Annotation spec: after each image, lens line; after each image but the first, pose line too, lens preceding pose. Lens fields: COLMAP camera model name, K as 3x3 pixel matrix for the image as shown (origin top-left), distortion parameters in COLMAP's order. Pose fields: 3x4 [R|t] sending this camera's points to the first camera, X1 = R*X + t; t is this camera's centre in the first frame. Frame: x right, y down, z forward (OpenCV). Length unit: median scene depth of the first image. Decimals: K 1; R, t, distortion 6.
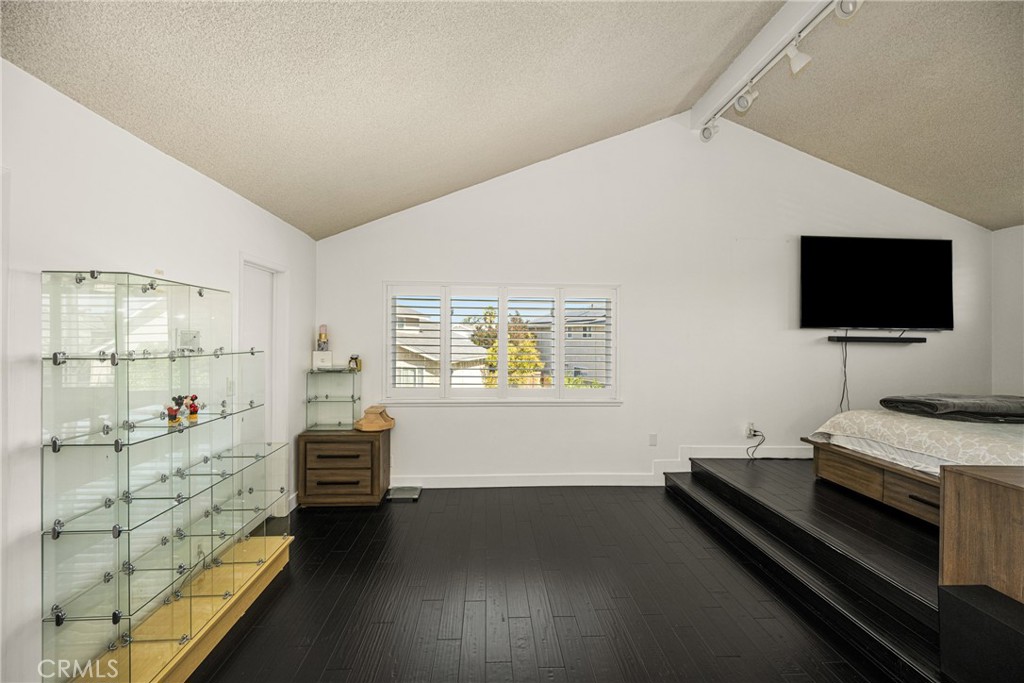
lens RADIAL K [[409.8, 0, 512.0], [0, 409.8, 341.5], [0, 0, 1]] dist [-0.000186, -0.000278]
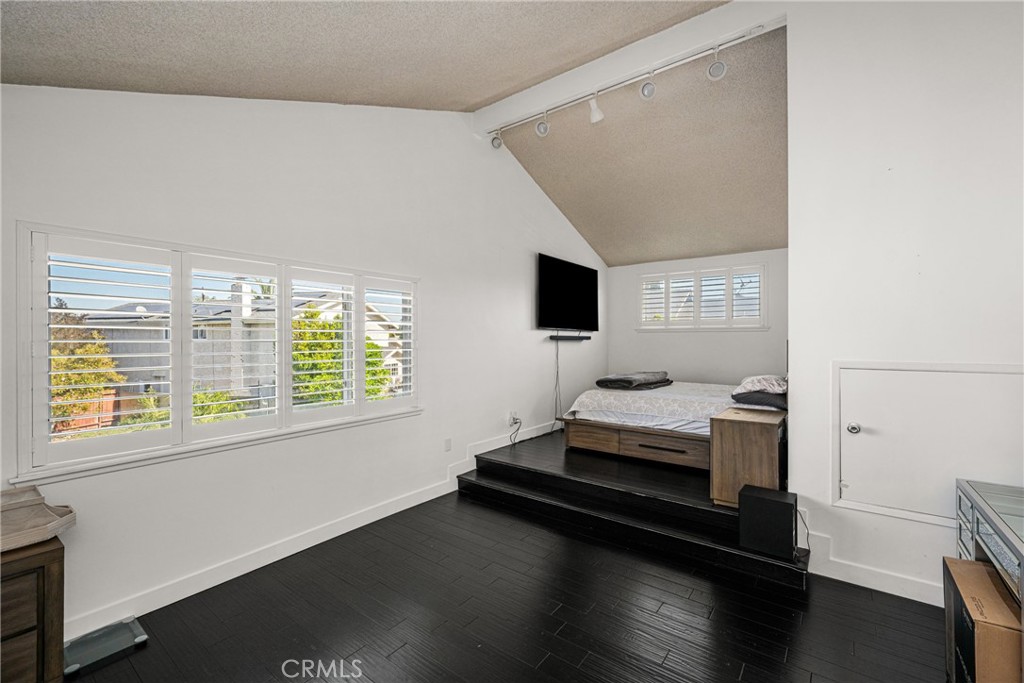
lens RADIAL K [[422.8, 0, 516.5], [0, 422.8, 341.3], [0, 0, 1]] dist [0.002215, 0.000328]
pose [[0.647050, -0.013285, 0.762332, -0.352079], [0.014808, 0.999879, 0.004856, -0.003113], [-0.762304, 0.008147, 0.647168, 0.282033]]
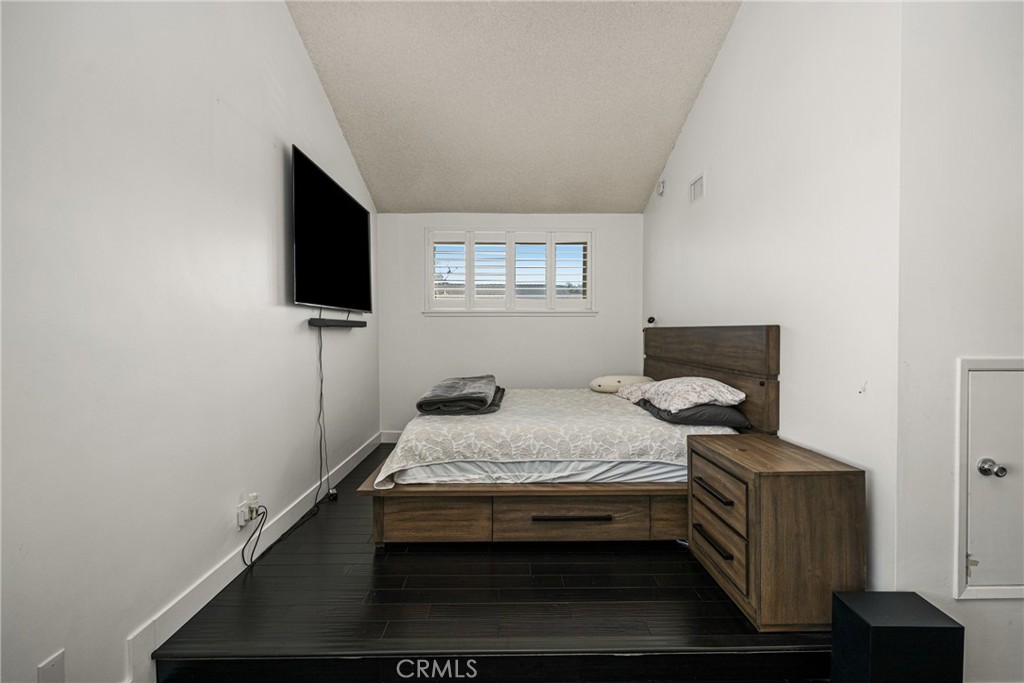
lens RADIAL K [[486.2, 0, 512.0], [0, 486.2, 341.5], [0, 0, 1]] dist [0.010150, -0.000197]
pose [[0.054199, -0.037084, 0.997841, 0.035267], [0.014241, 0.999237, 0.036363, 0.000674], [-0.998429, 0.012239, 0.054686, 0.775681]]
